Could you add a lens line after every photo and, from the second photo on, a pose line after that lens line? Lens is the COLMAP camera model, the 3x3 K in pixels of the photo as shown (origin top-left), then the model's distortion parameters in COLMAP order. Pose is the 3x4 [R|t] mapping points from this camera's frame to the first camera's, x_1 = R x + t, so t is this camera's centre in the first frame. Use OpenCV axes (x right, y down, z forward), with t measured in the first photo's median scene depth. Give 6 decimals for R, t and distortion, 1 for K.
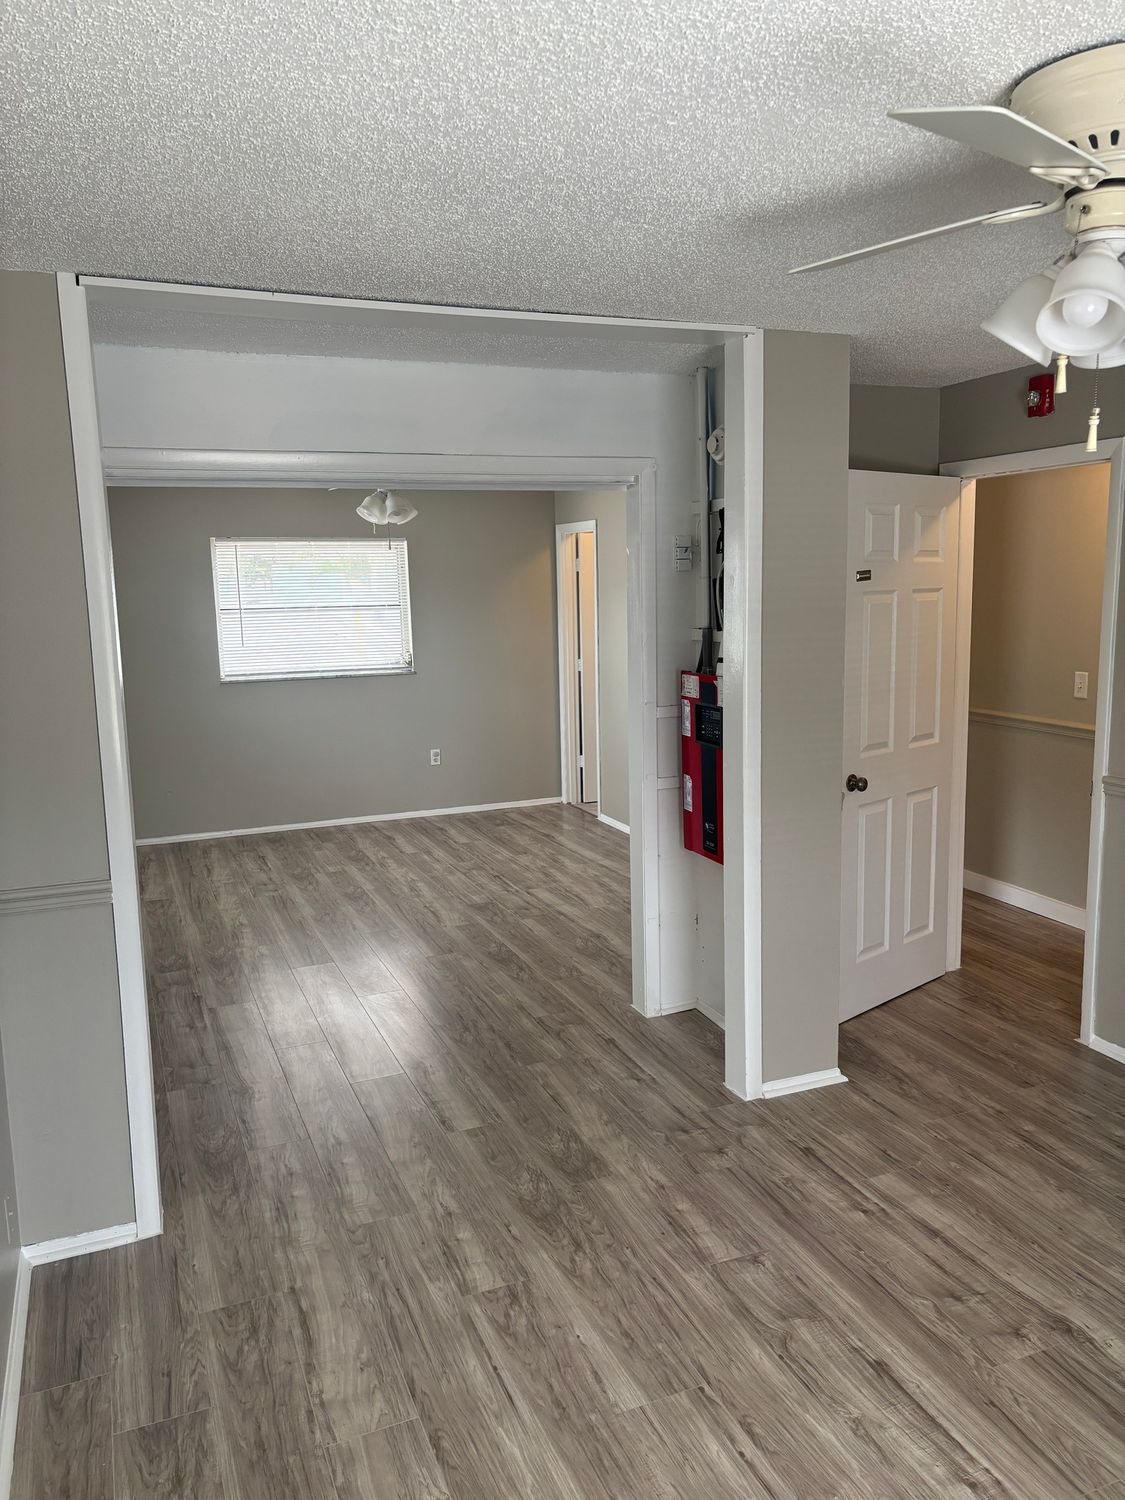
lens RADIAL K [[1125.7, 0, 565.6], [0, 1125.7, 753.3], [0, 0, 1]] dist [0.034327, -0.012601]
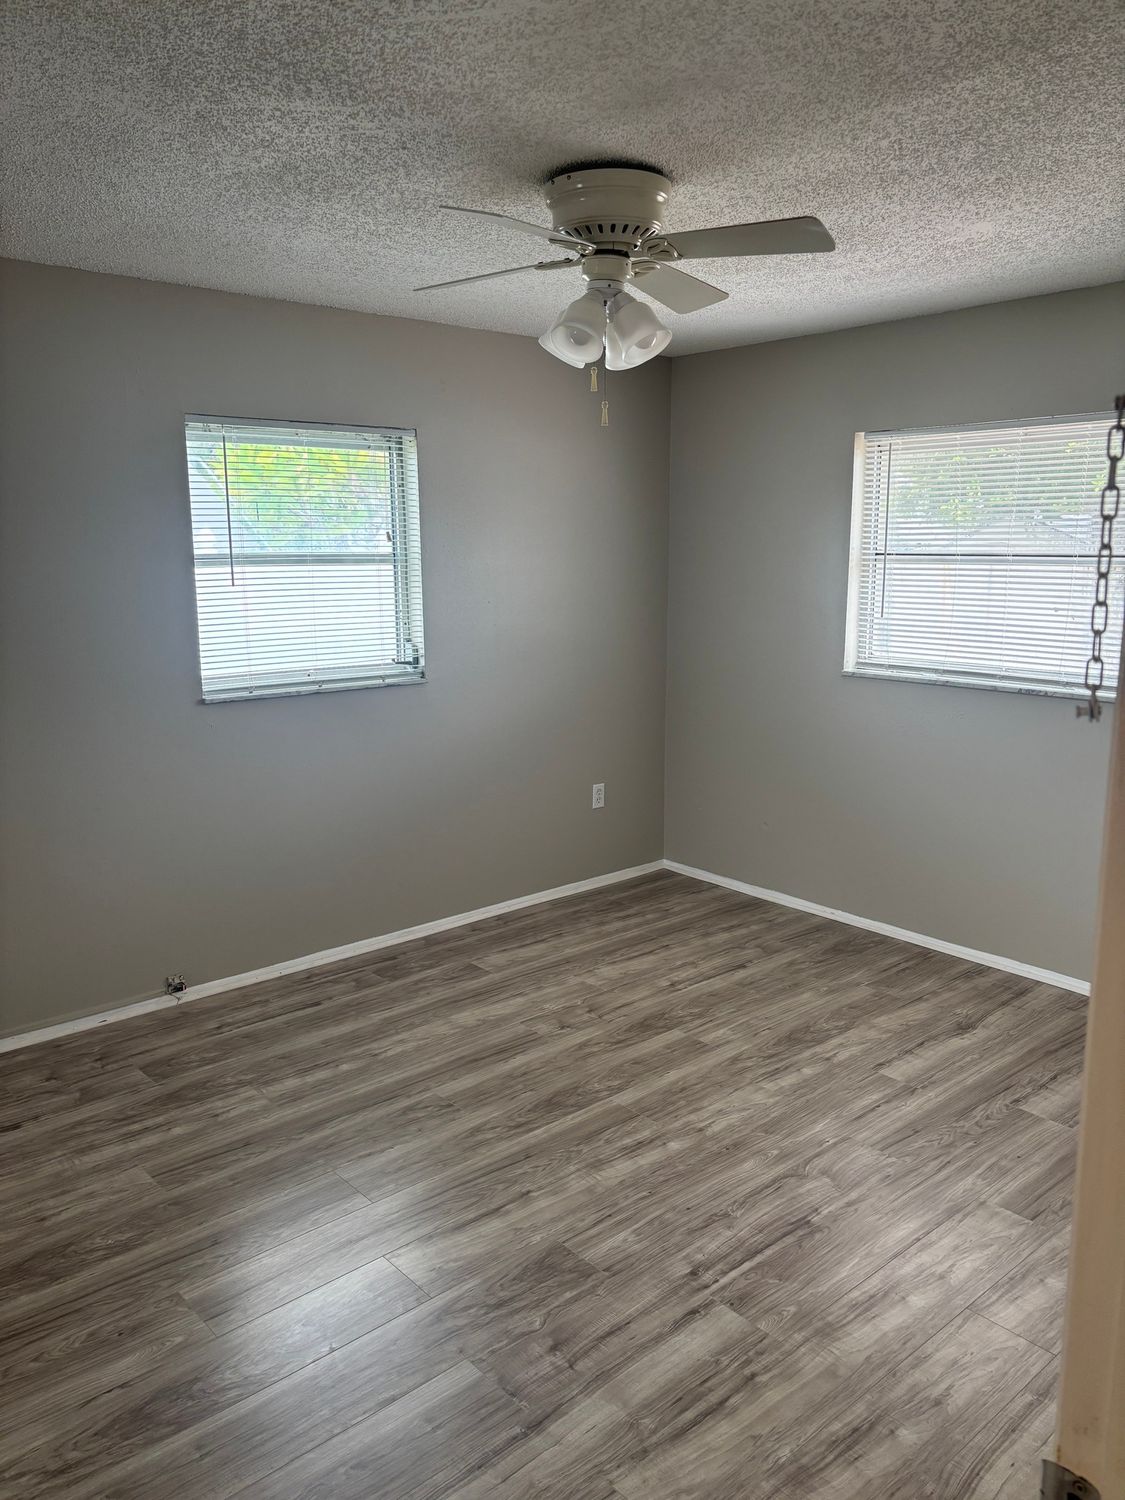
lens RADIAL K [[1125.7, 0, 564.0], [0, 1125.7, 741.1], [0, 0, 1]] dist [0.034327, -0.012601]
pose [[0.322369, 0.196441, -0.926007, 0.277448], [-0.144279, 0.976998, 0.157030, -0.125108], [0.935554, 0.082982, 0.343296, 0.796022]]
